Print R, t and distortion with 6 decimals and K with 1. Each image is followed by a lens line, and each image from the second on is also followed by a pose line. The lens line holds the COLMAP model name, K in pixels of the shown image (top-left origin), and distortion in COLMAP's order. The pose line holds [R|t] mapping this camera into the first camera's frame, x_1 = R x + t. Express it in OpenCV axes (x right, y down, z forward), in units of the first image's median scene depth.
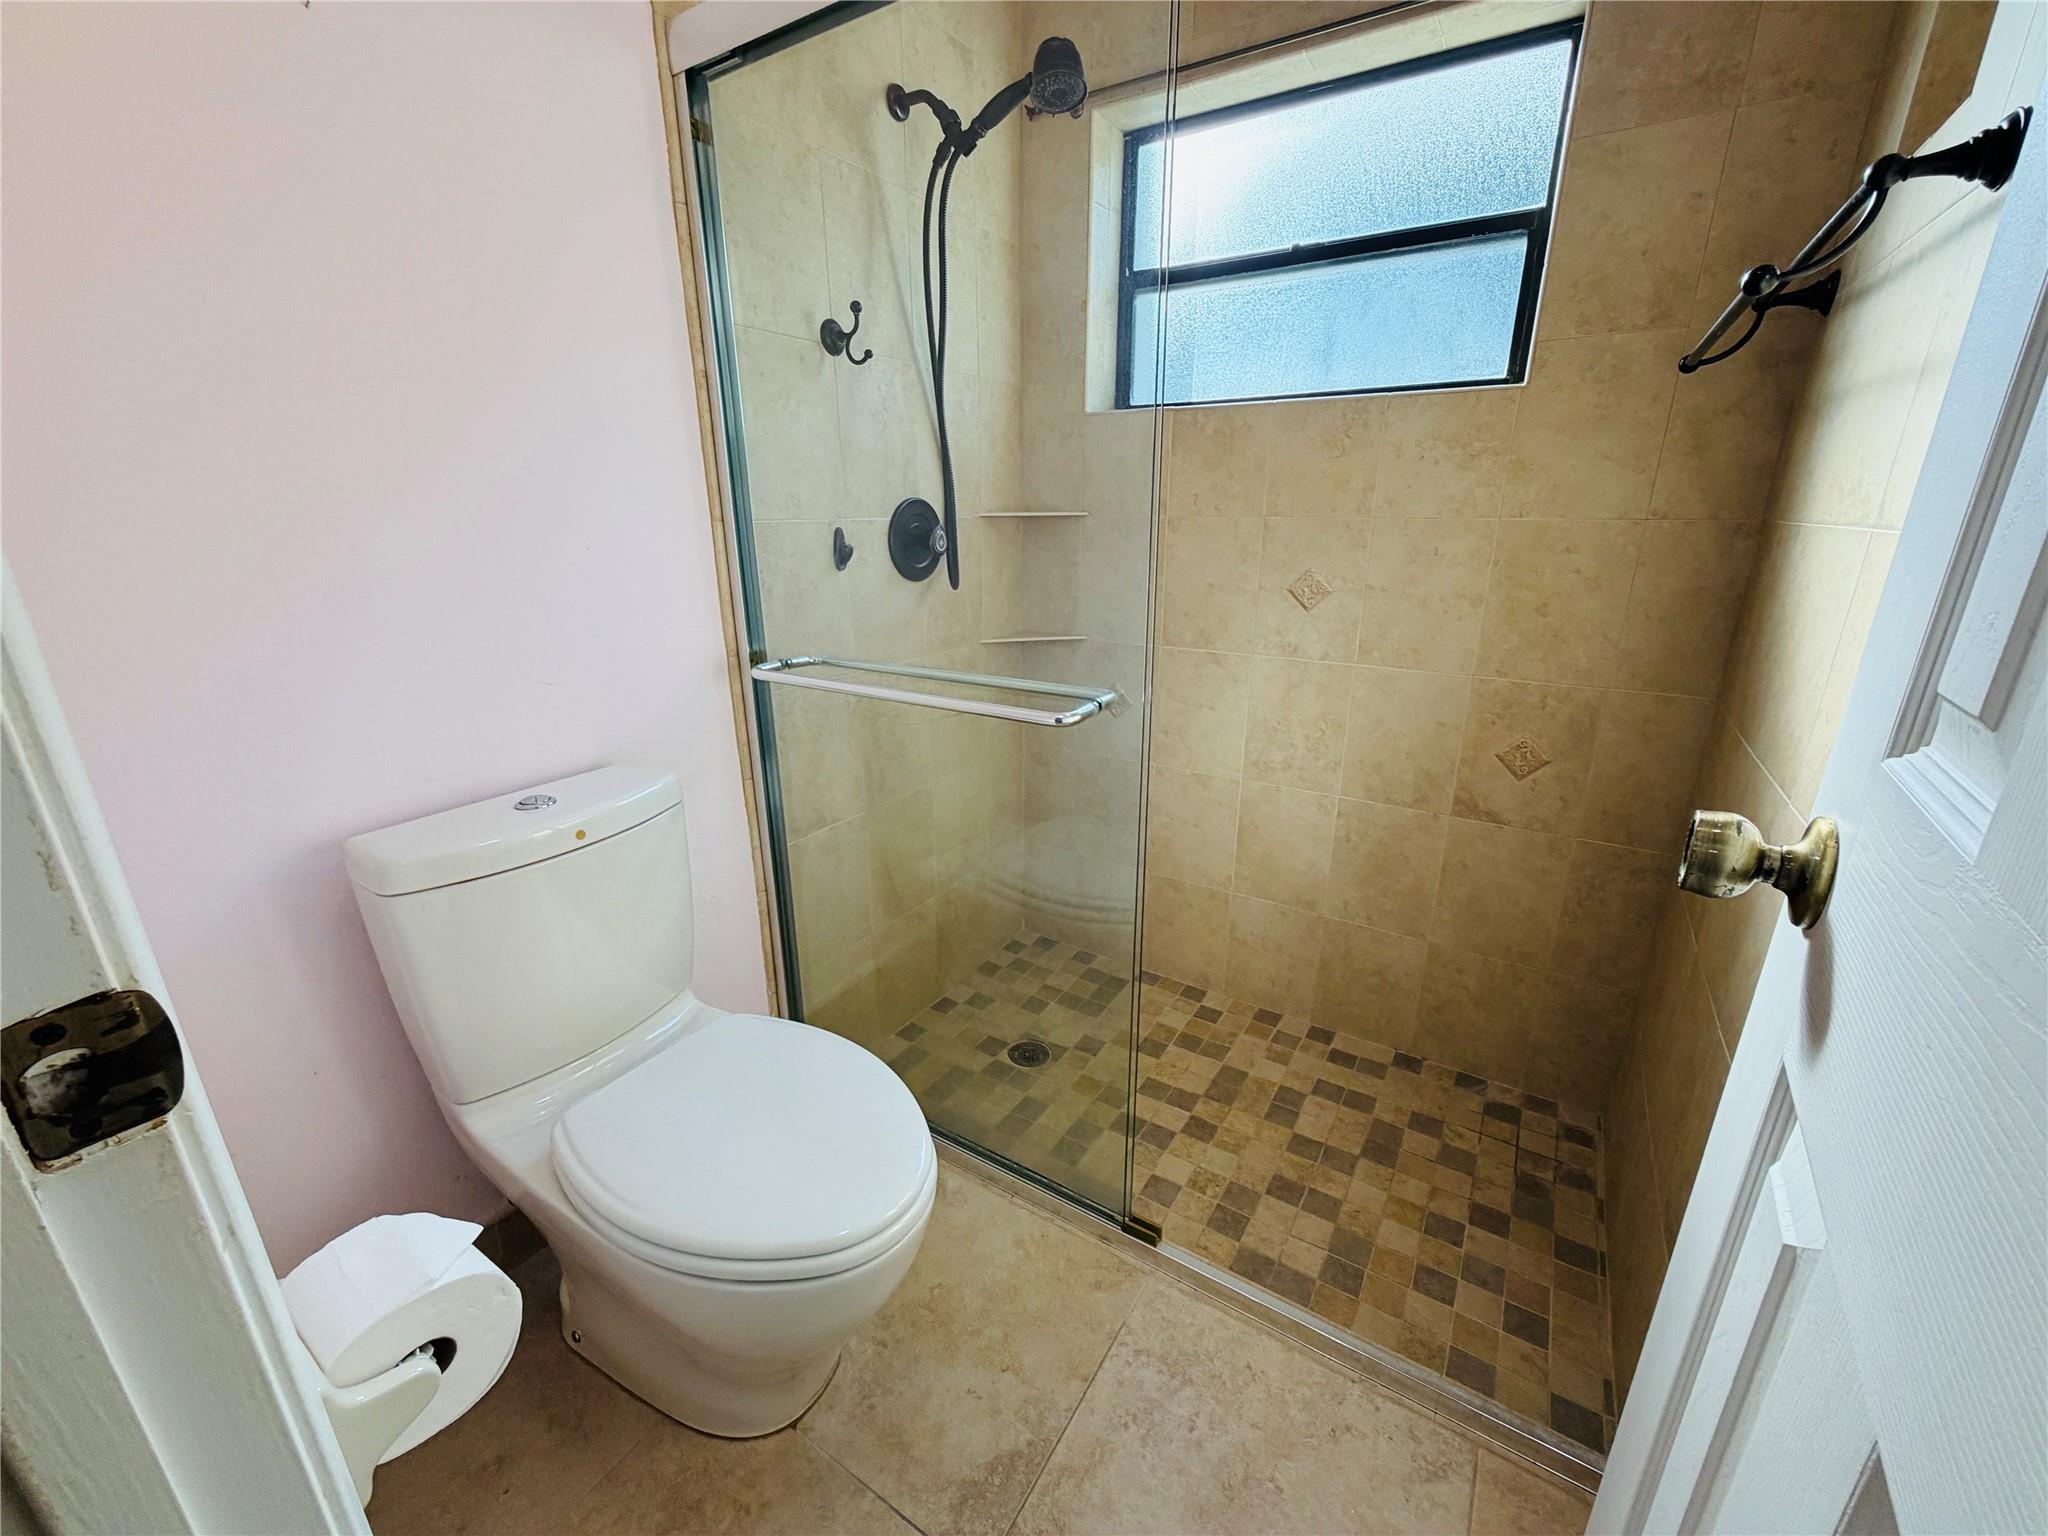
lens RADIAL K [[814.0, 0, 1024.2], [0, 814.0, 769.3], [0, 0, 1]] dist [0.000922, -0.000241]
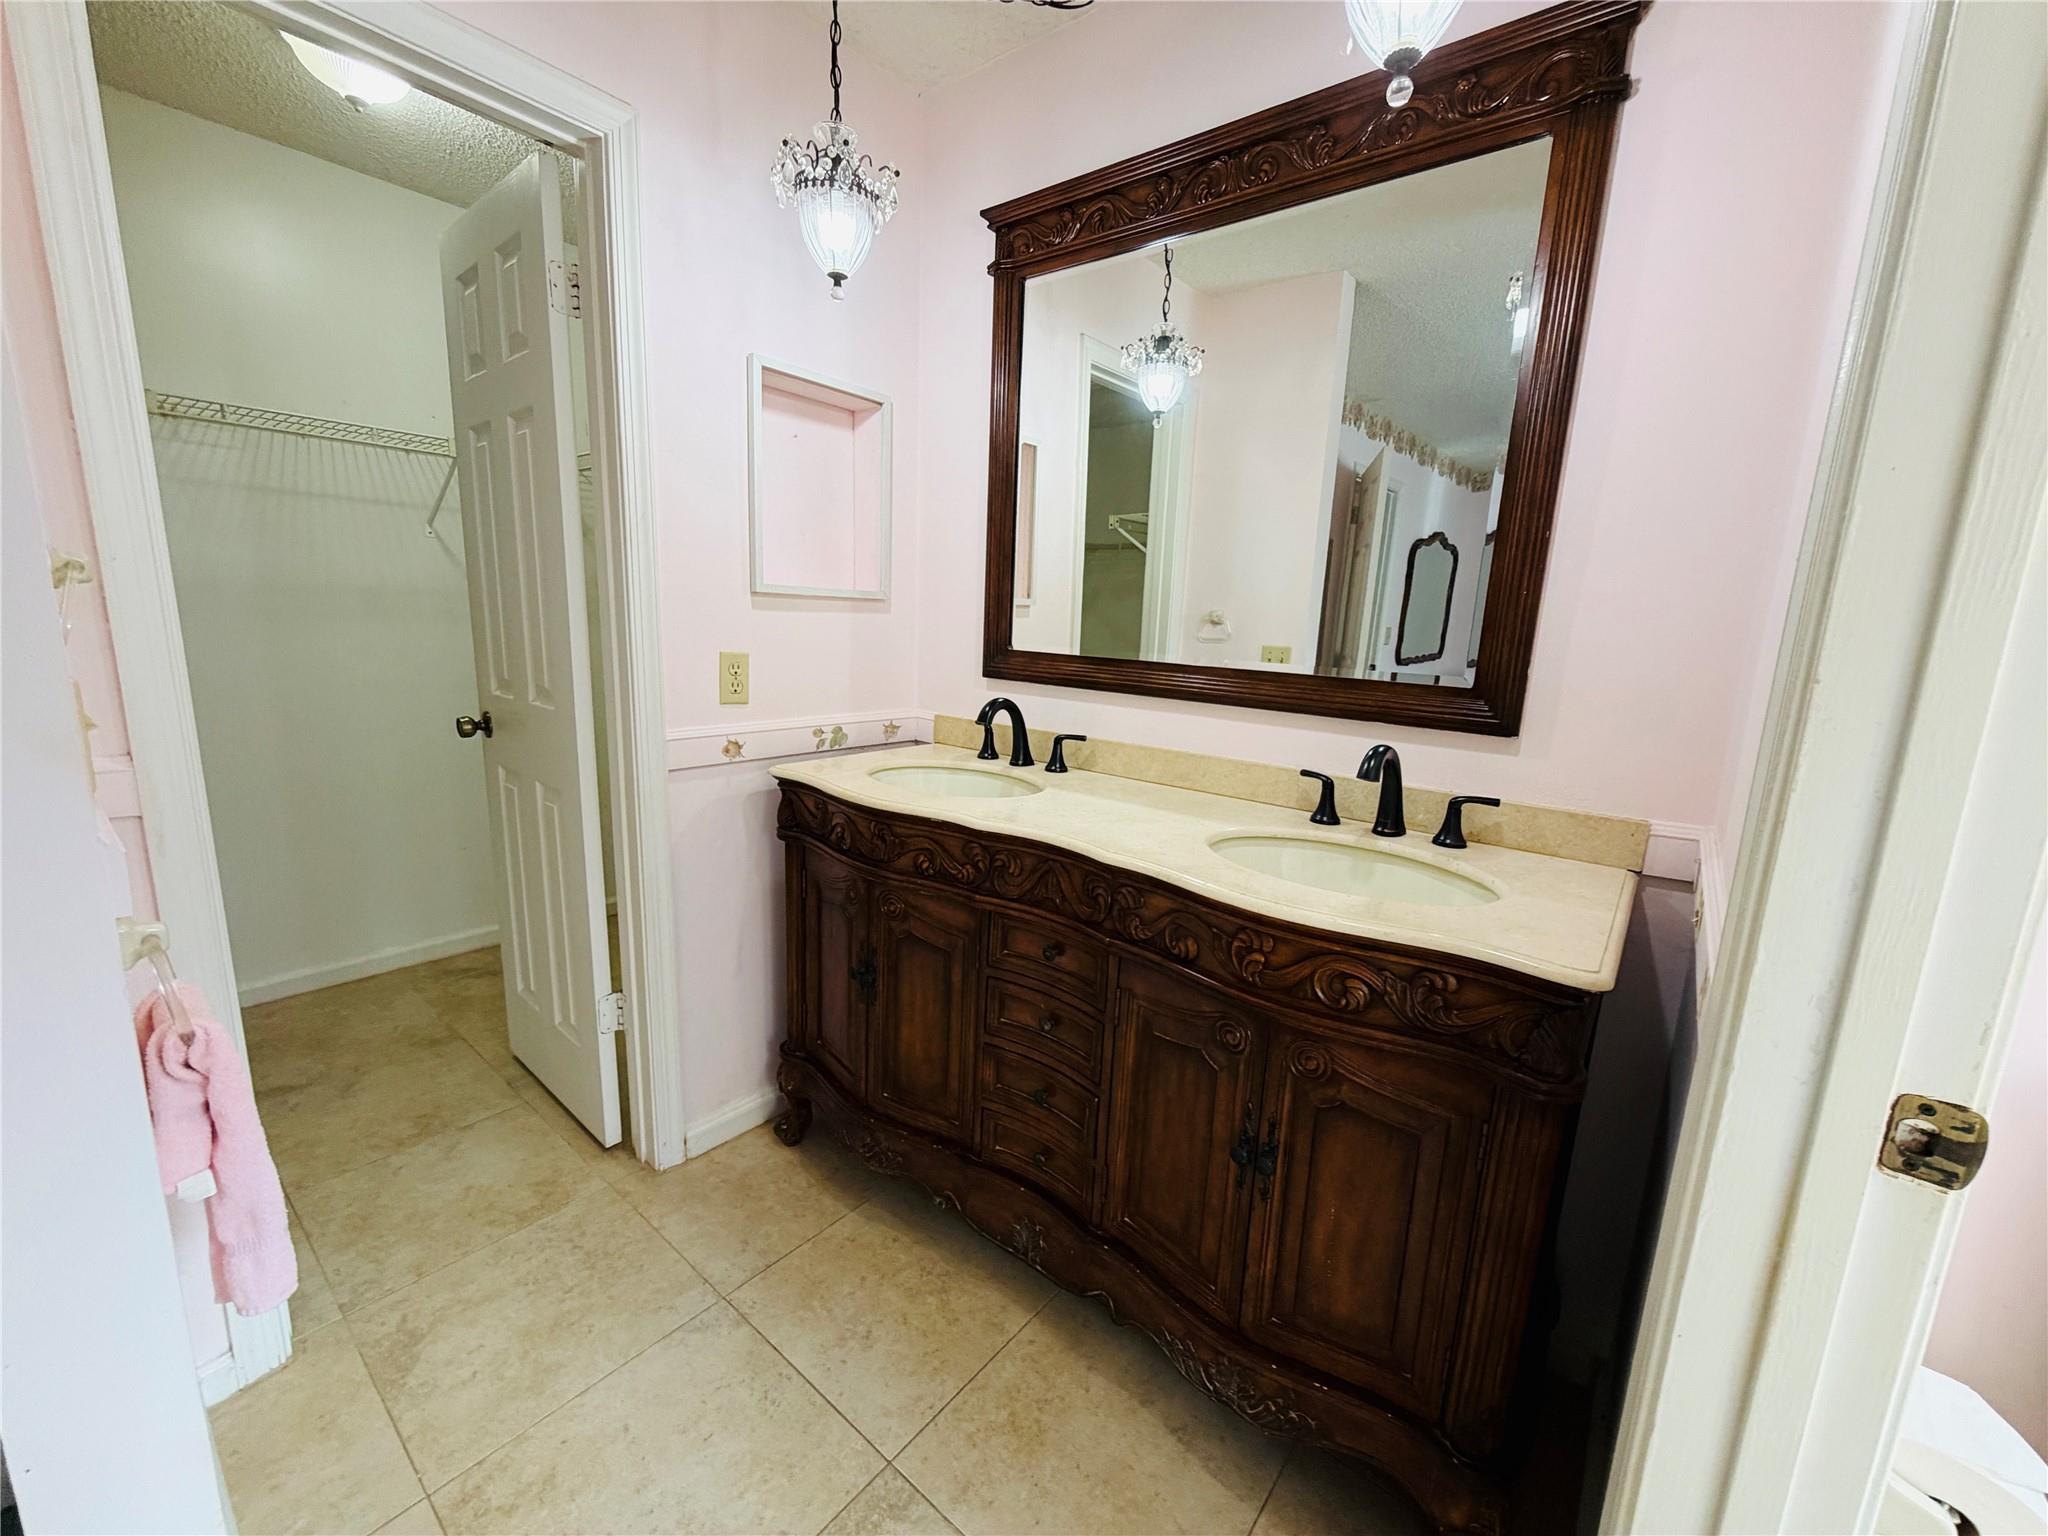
lens RADIAL K [[814.0, 0, 1022.4], [0, 814.0, 769.7], [0, 0, 1]] dist [0.000922, -0.000241]
pose [[-0.117481, 0.186440, -0.975417, 0.628807], [-0.344724, 0.913486, 0.216122, -0.059226], [0.931324, 0.361639, -0.043047, -1.013689]]
